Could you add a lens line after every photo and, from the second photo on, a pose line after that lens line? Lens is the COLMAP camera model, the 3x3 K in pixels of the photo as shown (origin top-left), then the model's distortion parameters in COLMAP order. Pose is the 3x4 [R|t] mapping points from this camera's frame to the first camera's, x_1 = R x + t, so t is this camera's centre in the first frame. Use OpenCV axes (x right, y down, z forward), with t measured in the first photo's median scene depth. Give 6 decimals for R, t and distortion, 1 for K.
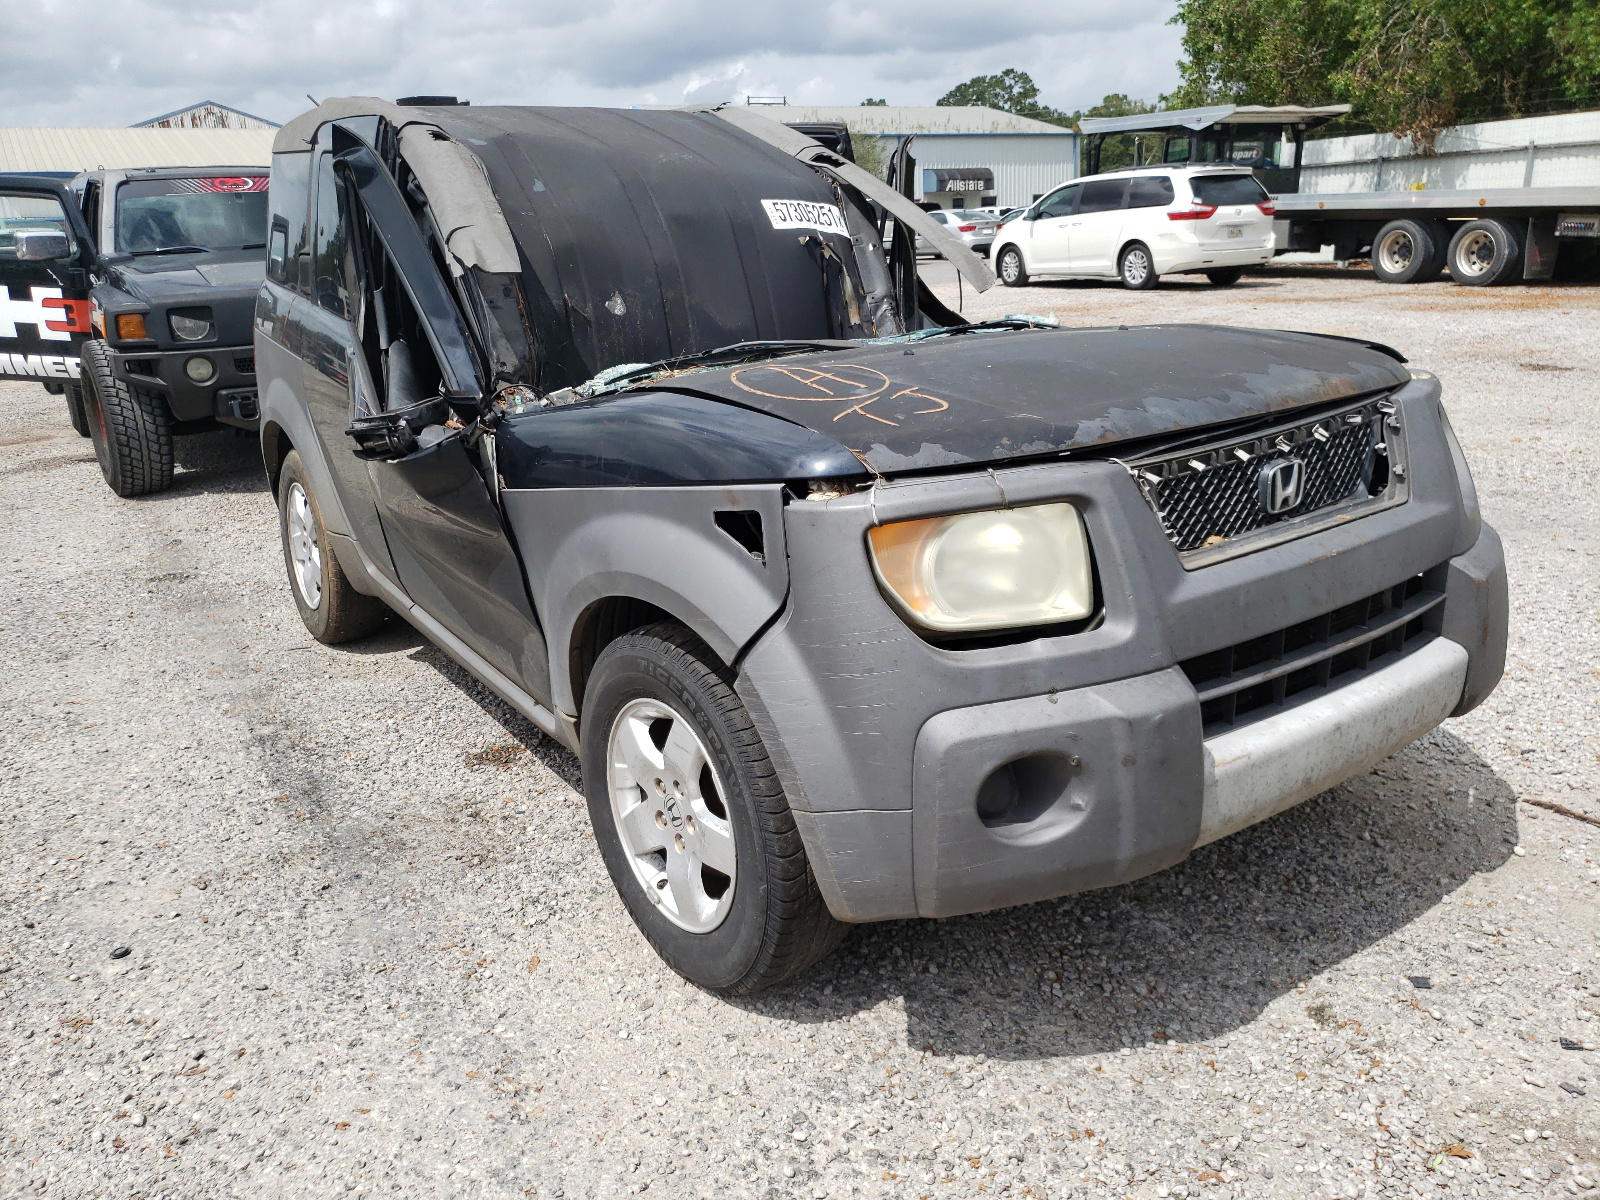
lens RADIAL K [[1214.7, 0, 798.3], [0, 1214.7, 599.8], [0, 0, 1]] dist [0.005519, 0.001851]
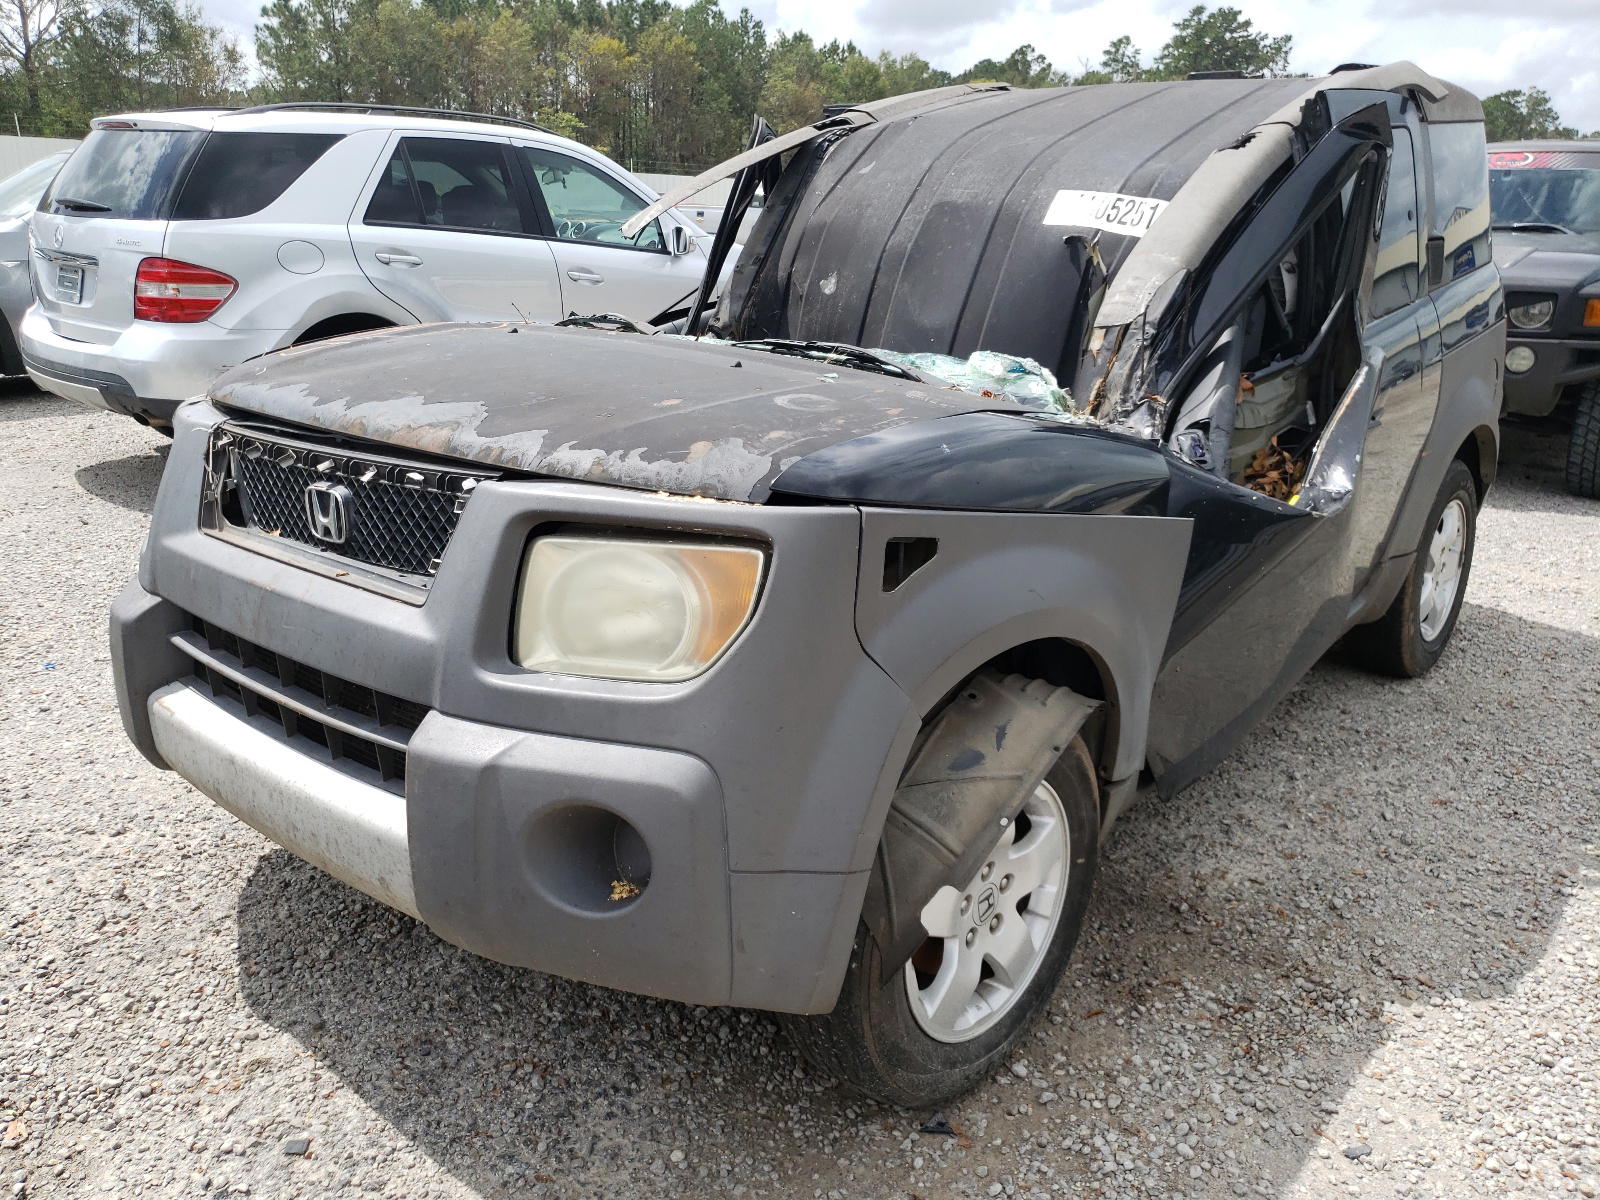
lens RADIAL K [[1214.7, 0, 798.3], [0, 1214.7, 600.5], [0, 0, 1]] dist [0.005519, 0.001851]
pose [[0.284325, 0.349123, -0.892901, 1.226261], [-0.336337, 0.908470, 0.248112, -0.347541], [0.897796, 0.229771, 0.375724, 0.913983]]
